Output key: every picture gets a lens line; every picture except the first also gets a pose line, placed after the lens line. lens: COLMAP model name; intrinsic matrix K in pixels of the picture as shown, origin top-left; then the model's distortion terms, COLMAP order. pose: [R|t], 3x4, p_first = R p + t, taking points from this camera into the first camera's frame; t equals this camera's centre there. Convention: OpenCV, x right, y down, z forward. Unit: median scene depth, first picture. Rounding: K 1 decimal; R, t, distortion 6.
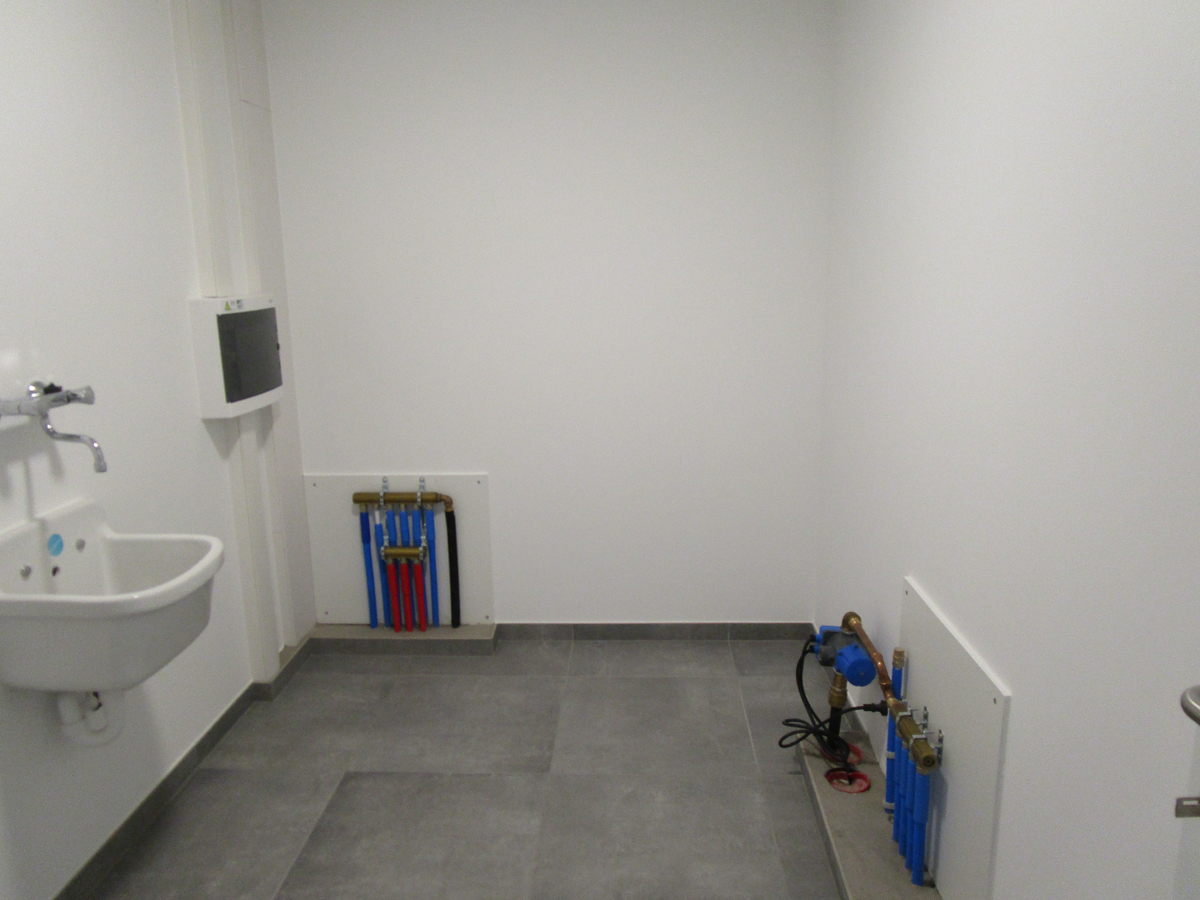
lens RADIAL K [[864.3, 0, 600.0], [0, 864.3, 450.0], [0, 0, 1]] dist [-0.013699, 0.005665]
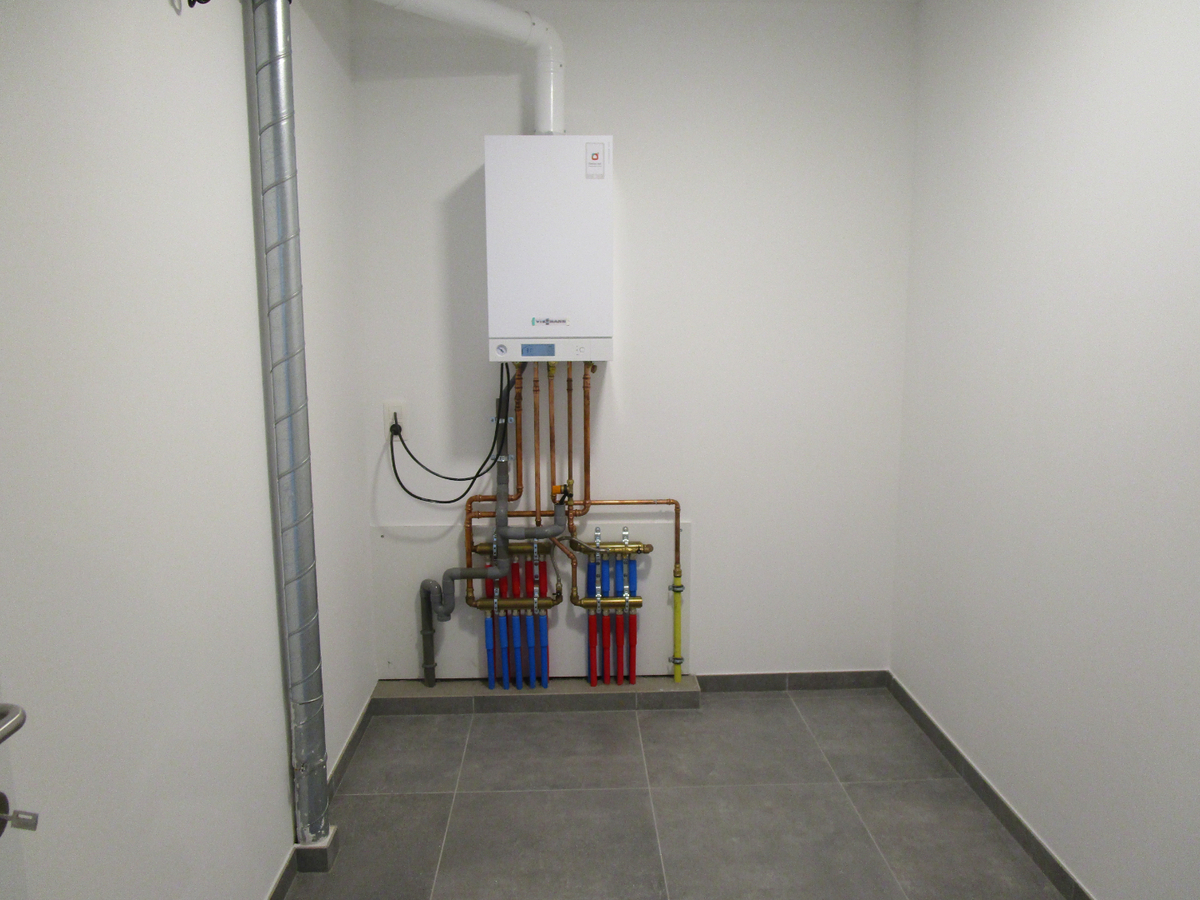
lens RADIAL K [[864.3, 0, 600.0], [0, 864.3, 450.0], [0, 0, 1]] dist [-0.013699, 0.005665]
pose [[0.996660, 0.005856, 0.081447, -0.213446], [-0.001093, 0.998293, -0.058398, 0.001364], [-0.081650, 0.058114, 0.994965, 0.008675]]
